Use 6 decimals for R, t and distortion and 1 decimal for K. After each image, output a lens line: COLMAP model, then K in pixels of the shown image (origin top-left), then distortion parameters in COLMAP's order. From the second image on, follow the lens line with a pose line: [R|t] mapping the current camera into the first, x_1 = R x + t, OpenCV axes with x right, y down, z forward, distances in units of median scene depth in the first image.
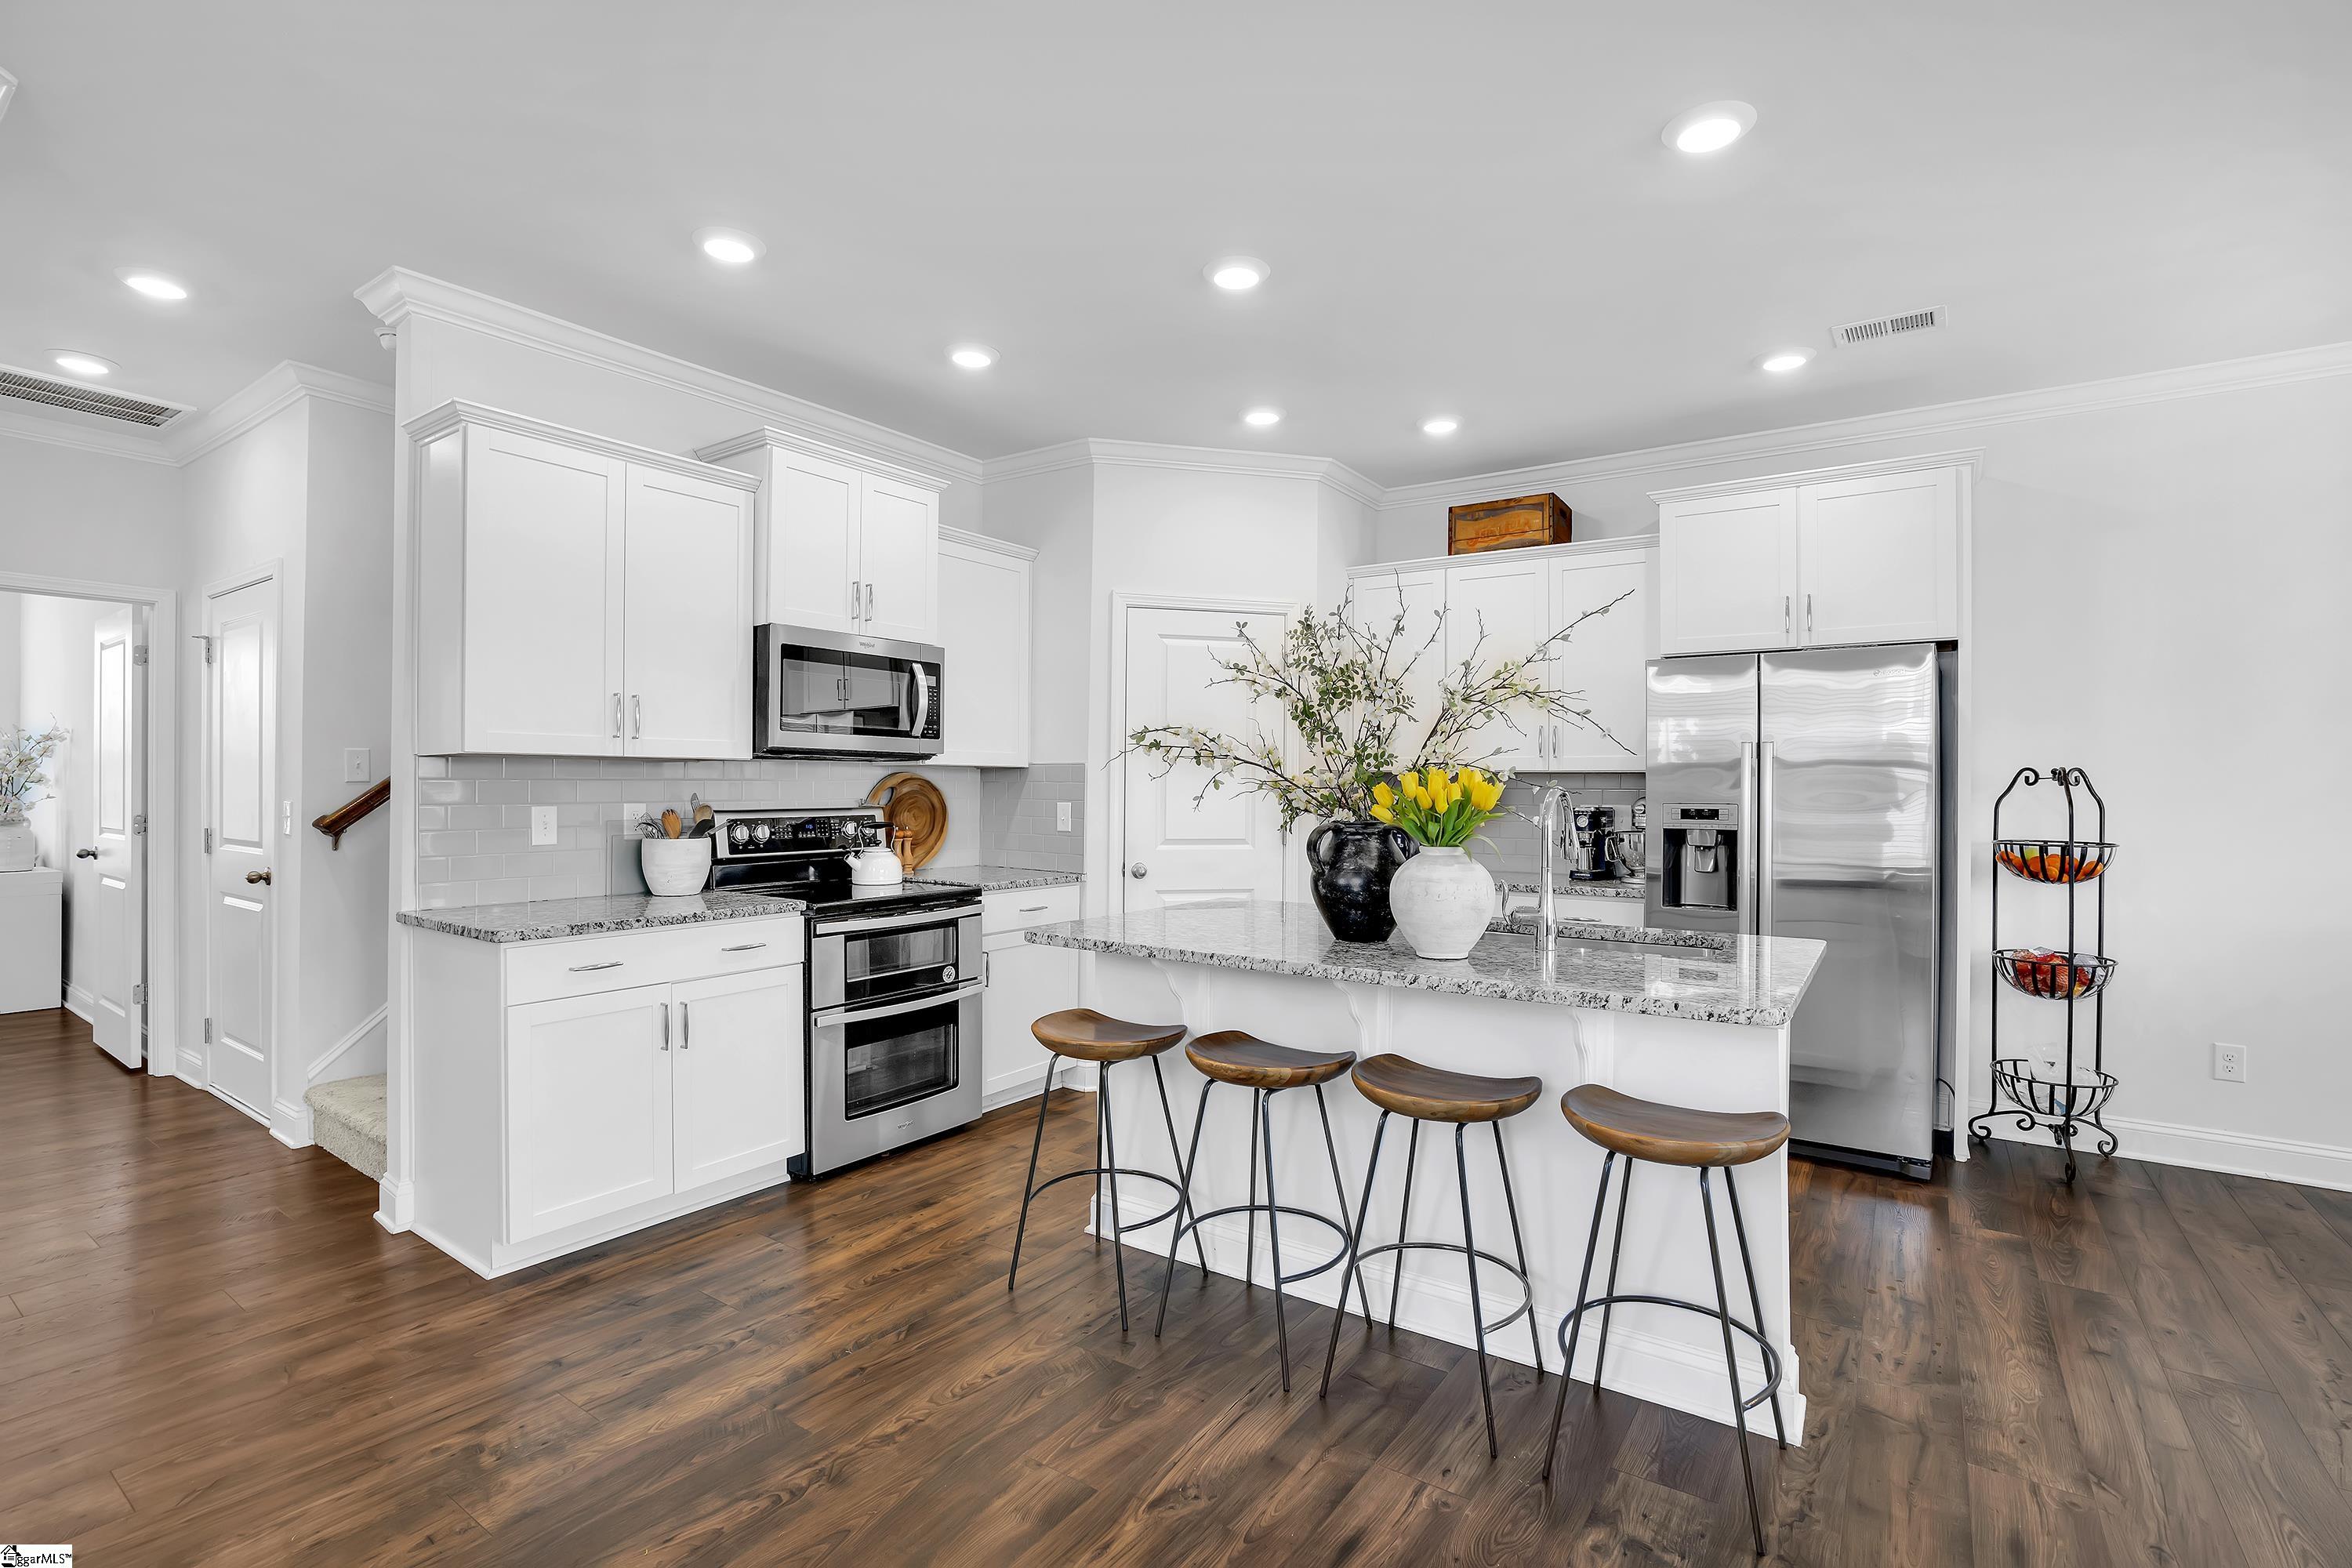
lens RADIAL K [[1096.2, 0, 1181.0], [0, 1096.2, 786.5], [0, 0, 1]] dist [-0.042328, 0.020402]
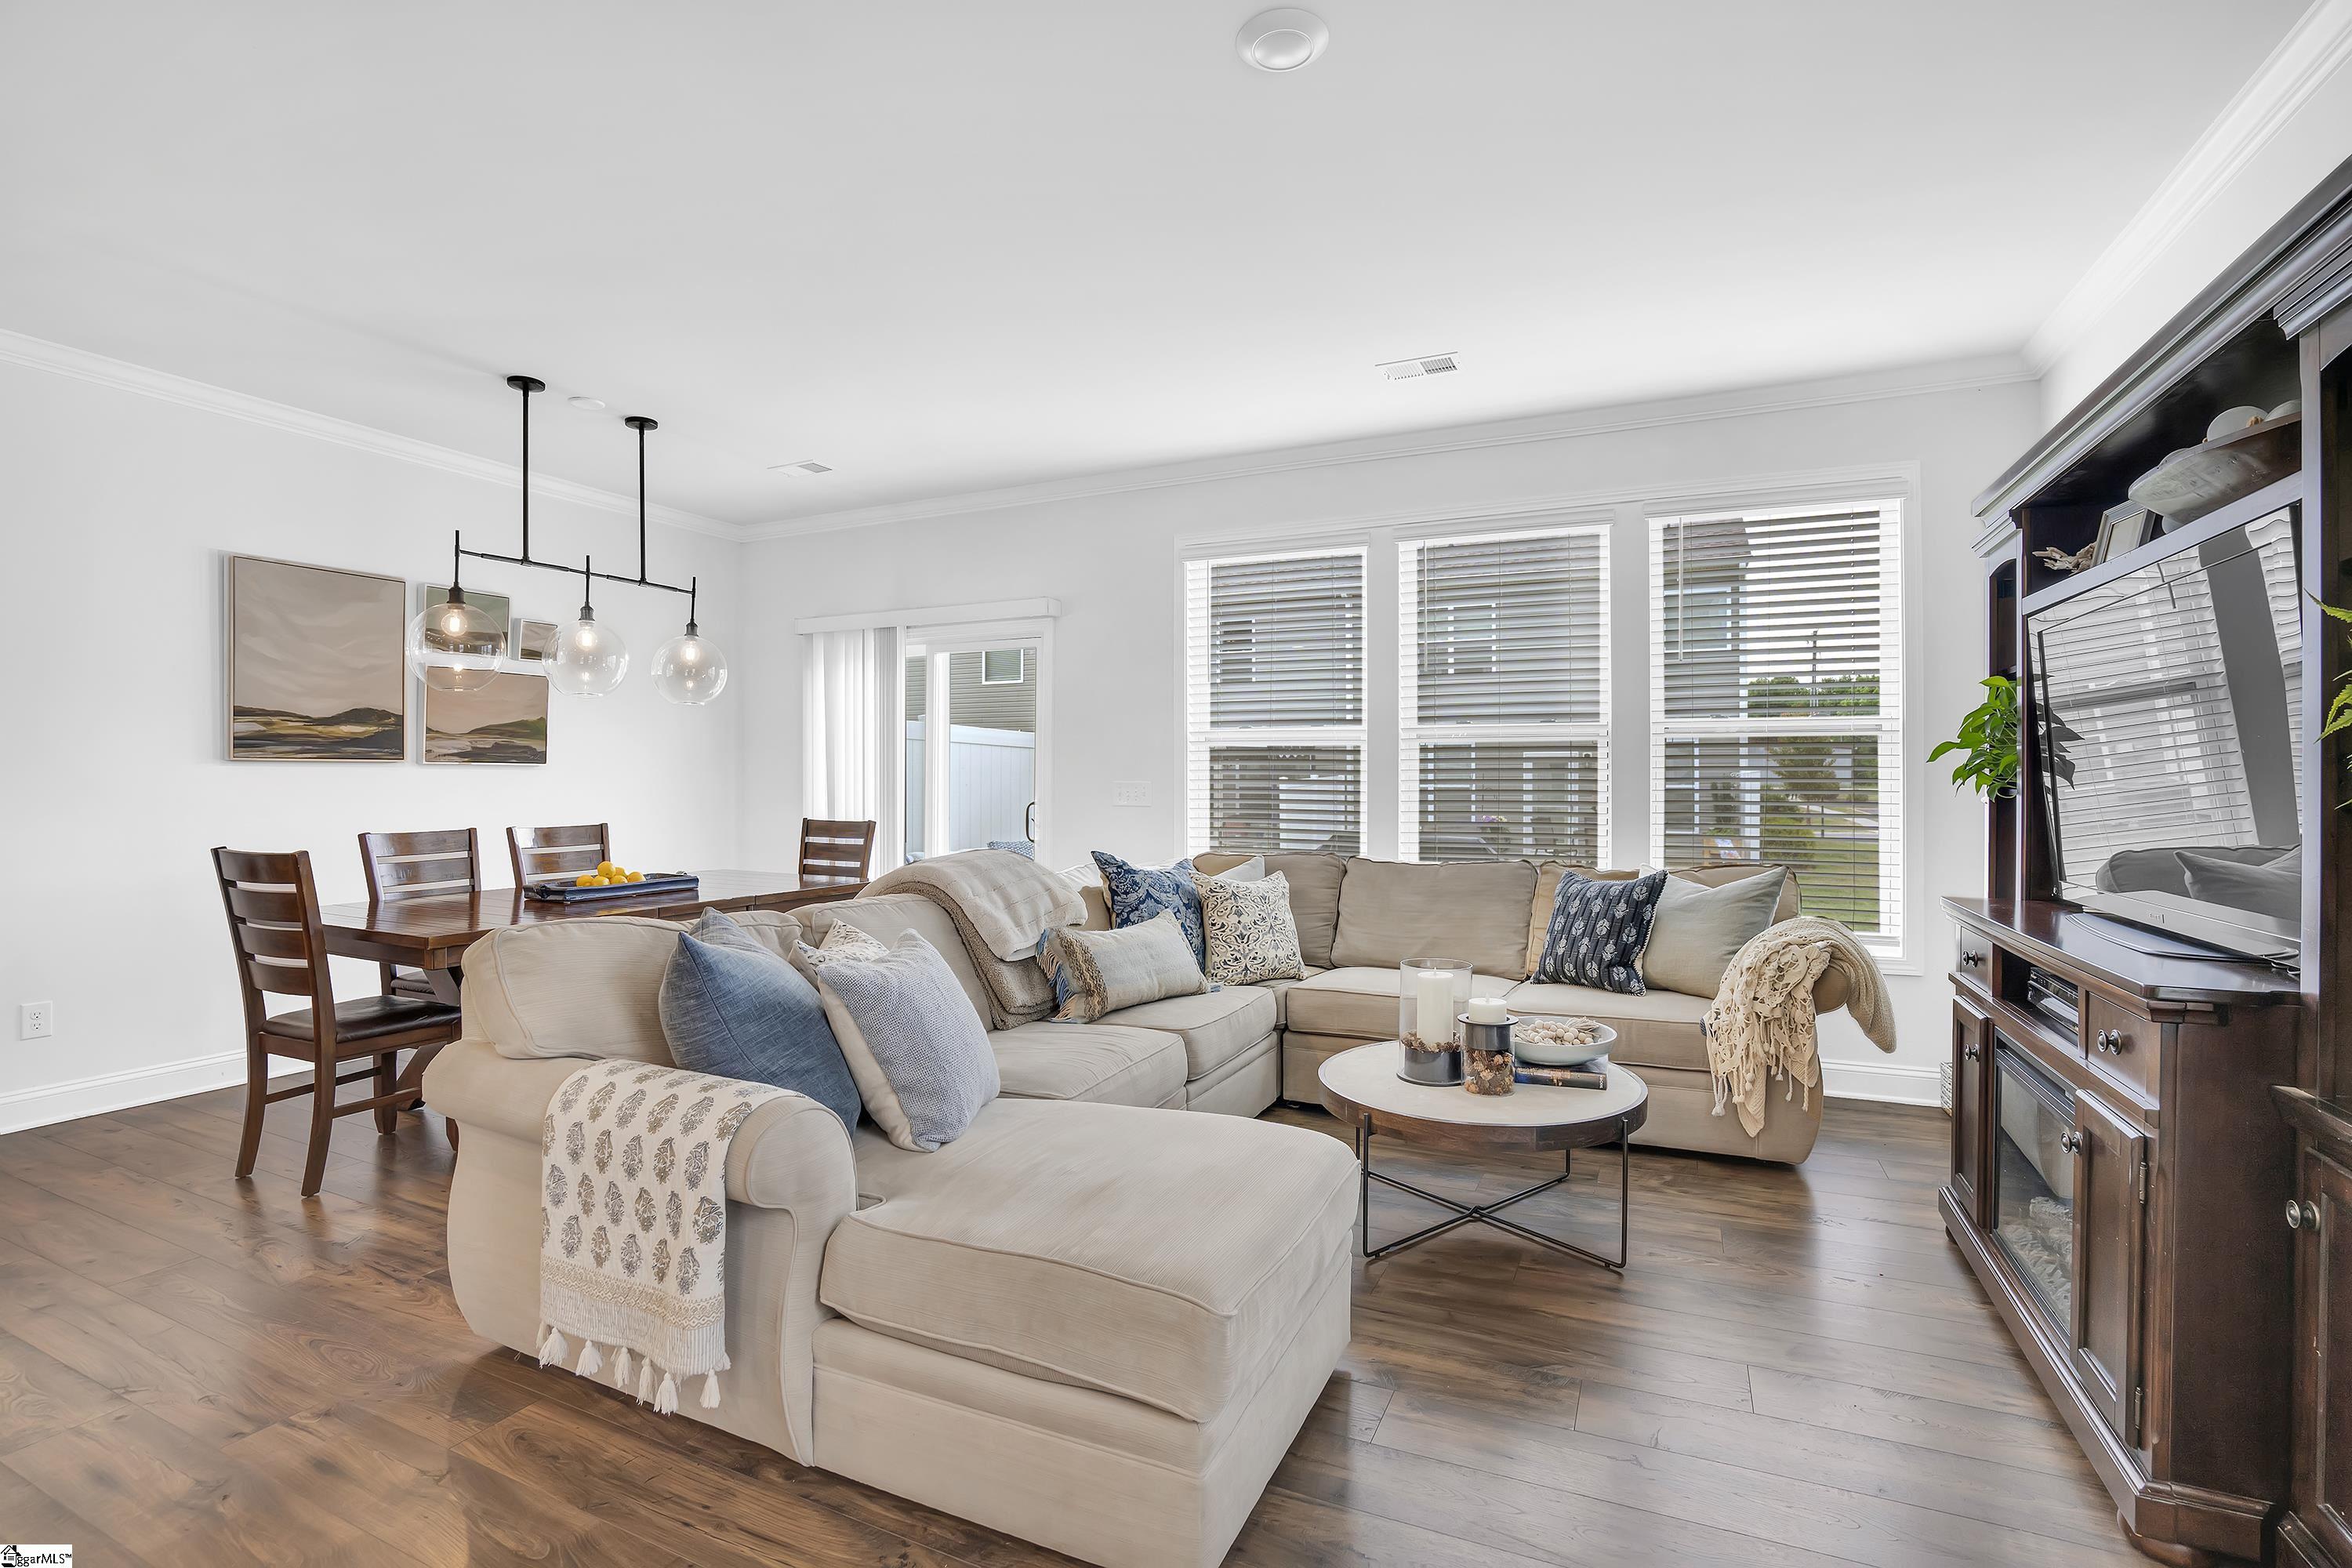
lens RADIAL K [[1077.3, 0, 1197.7], [0, 1077.3, 782.3], [0, 0, 1]] dist [-0.068308, 0.020818]
pose [[-0.179085, -0.011941, 0.983761, -0.182517], [-0.002149, 0.999929, 0.011746, 0.014828], [-0.983831, -0.000010, -0.179098, 0.071152]]
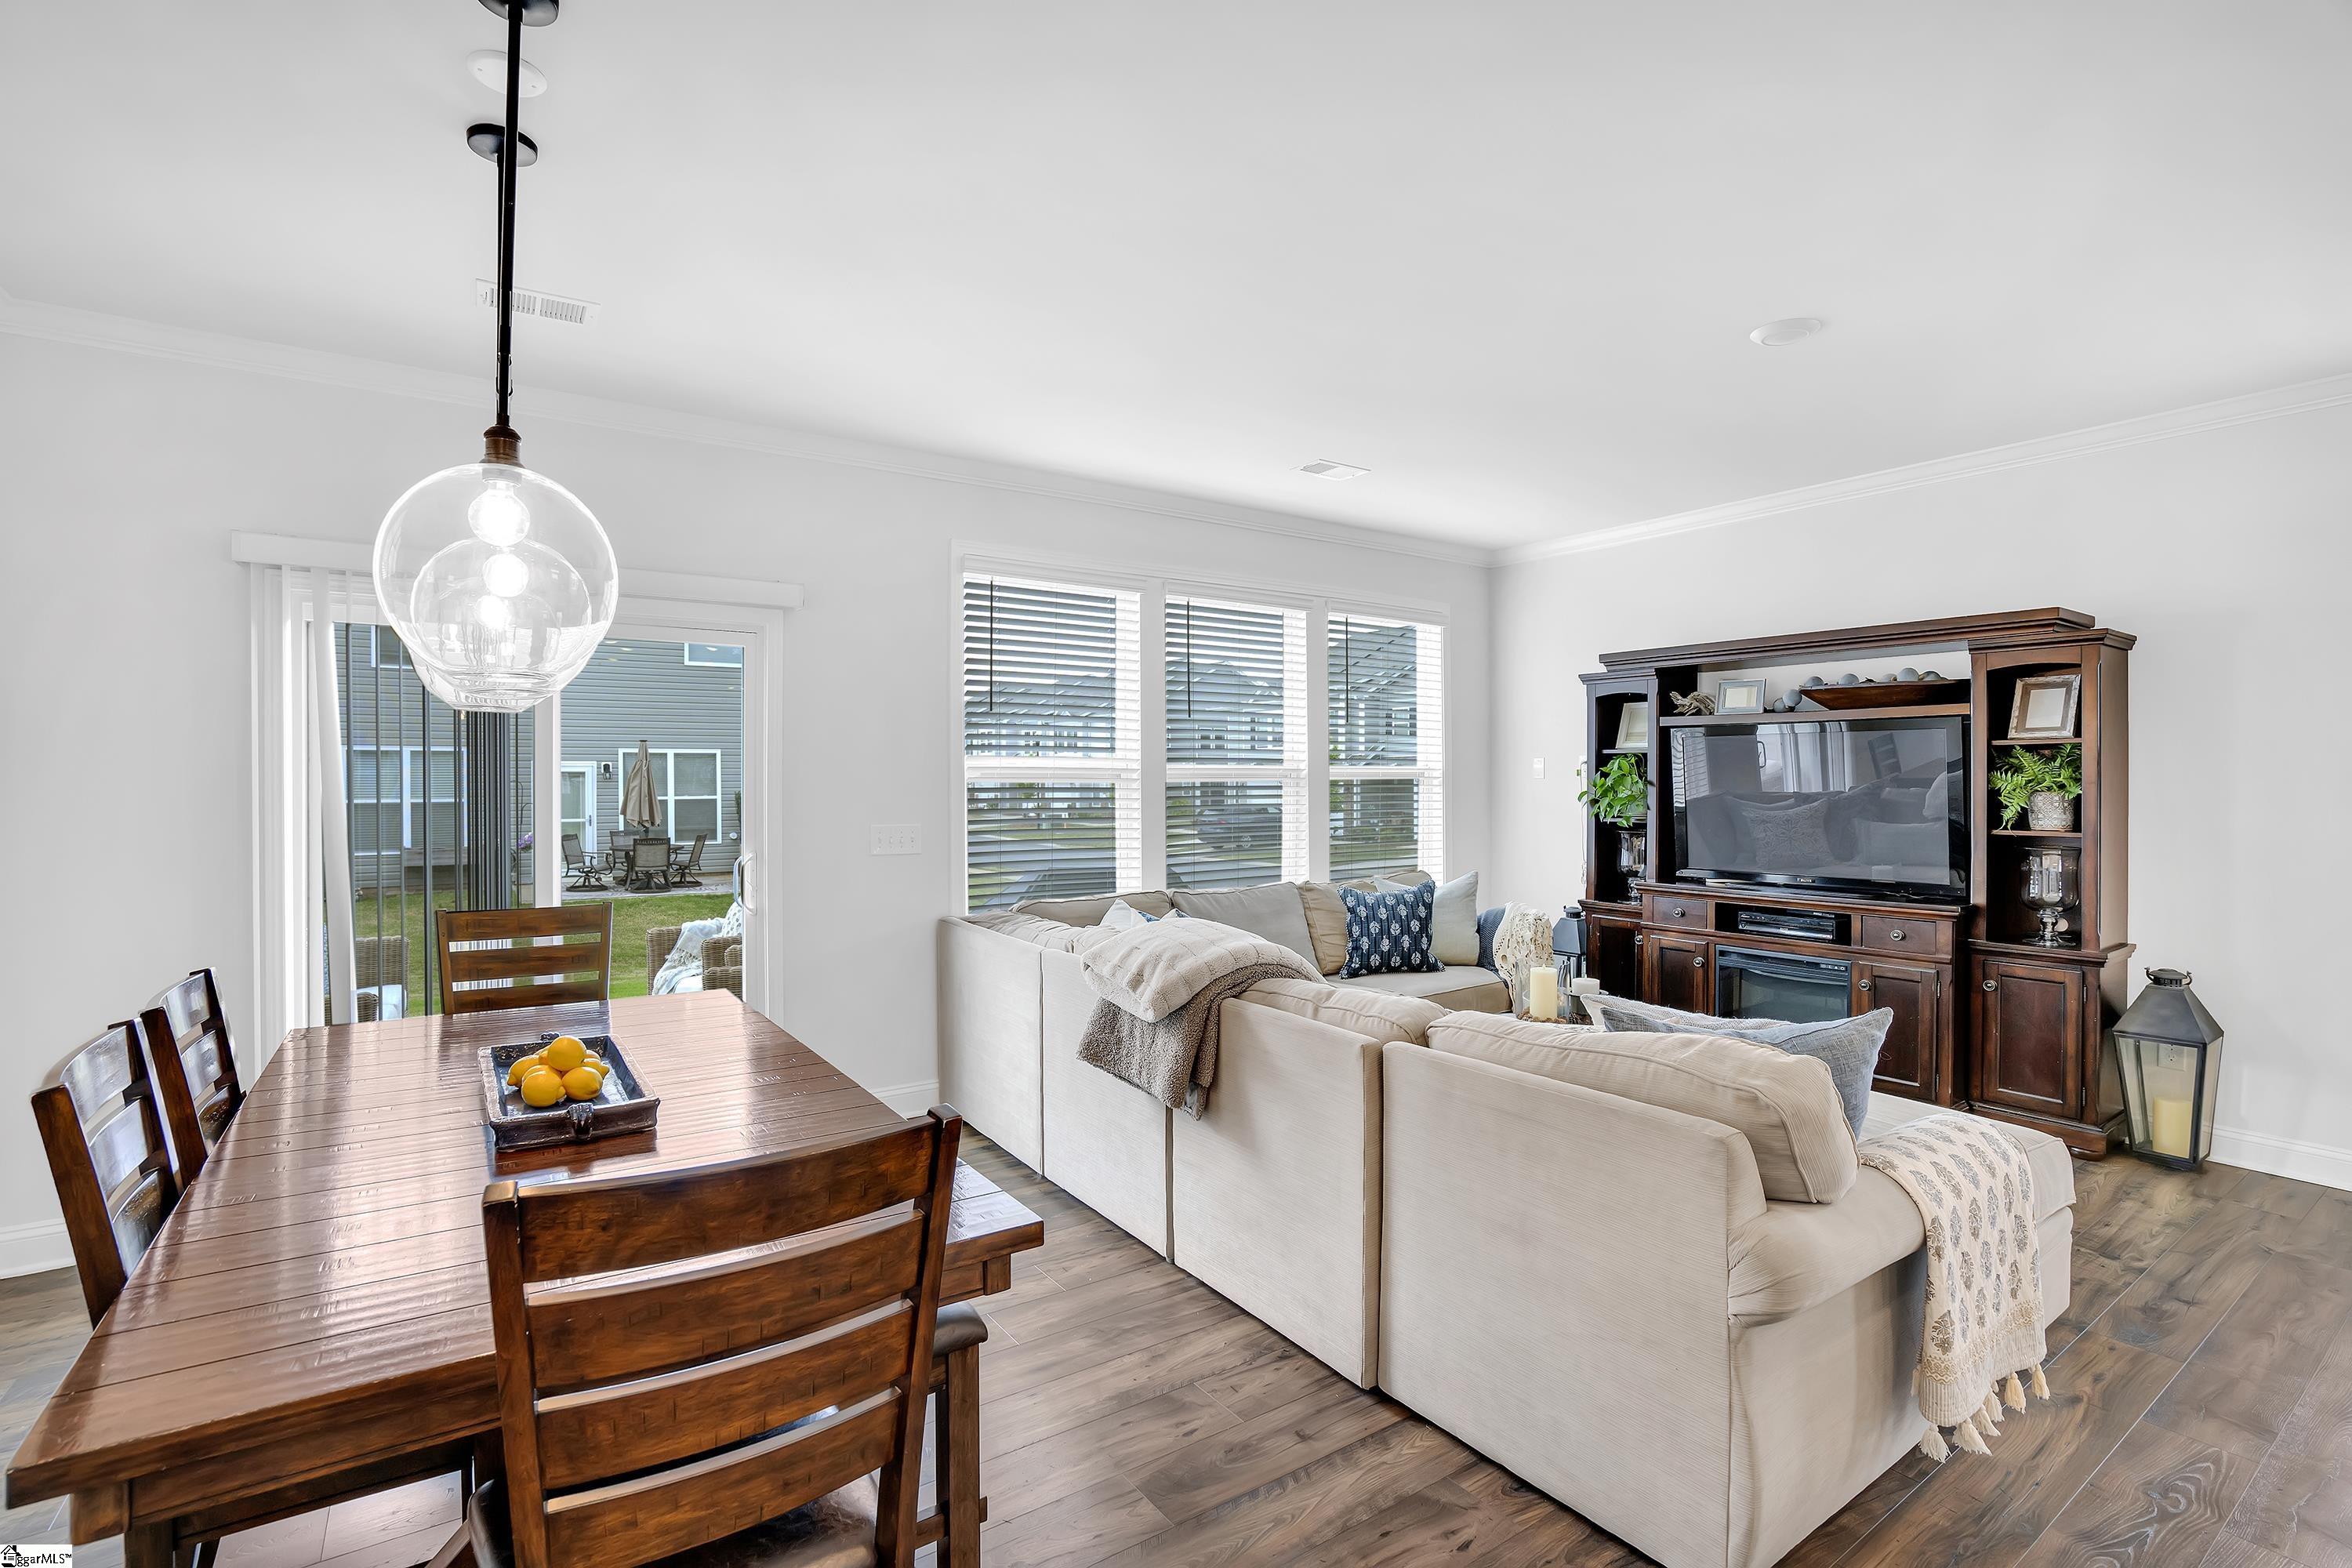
lens RADIAL K [[1096.2, 0, 1181.0], [0, 1096.2, 786.5], [0, 0, 1]] dist [-0.042328, 0.020402]
pose [[-0.943689, -0.008211, 0.330732, 0.556583], [-0.005364, 0.999940, 0.009520, -0.026313], [-0.330791, 0.007210, -0.943677, 0.923051]]
